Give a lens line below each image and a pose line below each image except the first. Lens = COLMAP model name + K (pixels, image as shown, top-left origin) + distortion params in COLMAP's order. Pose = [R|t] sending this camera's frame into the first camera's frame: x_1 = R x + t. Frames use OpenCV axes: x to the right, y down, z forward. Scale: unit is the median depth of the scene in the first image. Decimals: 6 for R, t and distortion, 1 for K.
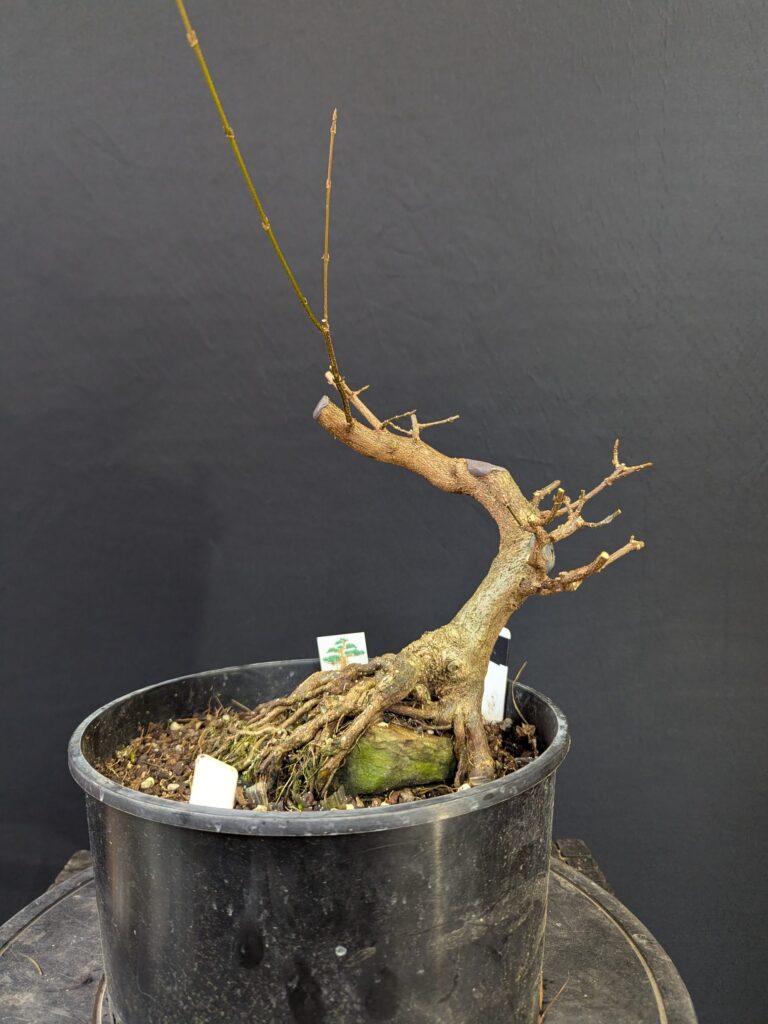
lens RADIAL K [[717.9, 0, 377.5], [0, 717.9, 506.9], [0, 0, 1]] dist [0.026059, -0.031894]
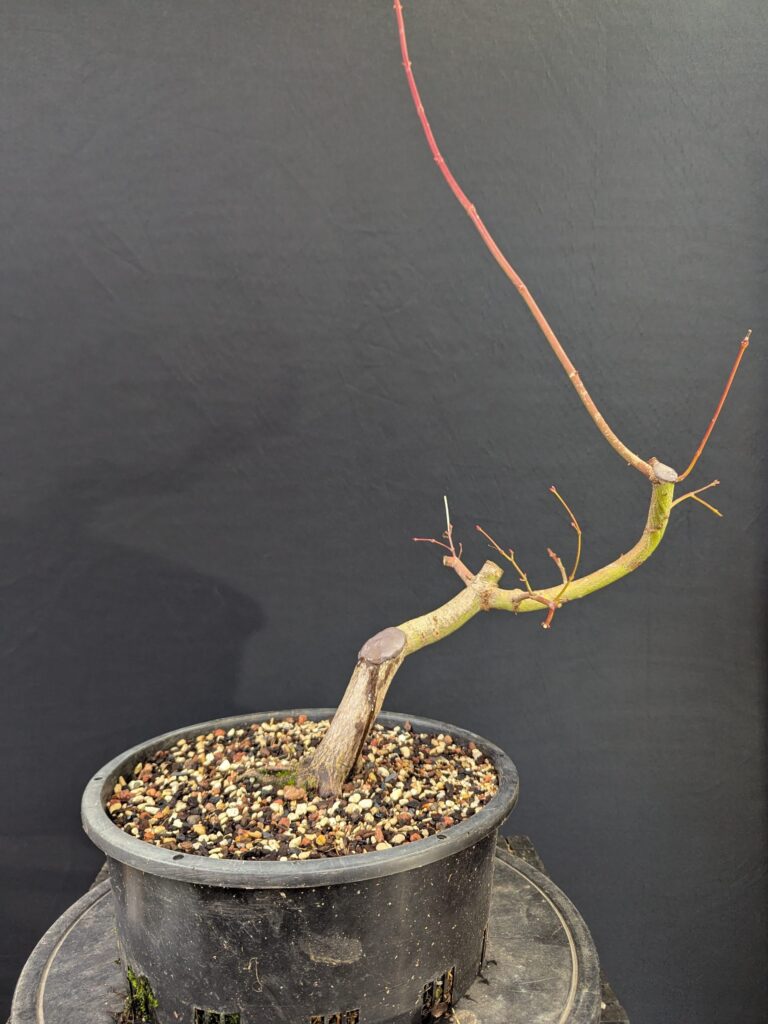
lens RADIAL K [[717.9, 0, 374.8], [0, 717.9, 511.0], [0, 0, 1]] dist [0.026059, -0.031894]
pose [[0.999209, -0.006146, 0.039296, -0.018023], [0.006346, 0.999968, -0.004958, -0.074538], [-0.039264, 0.005203, 0.999215, -0.185335]]
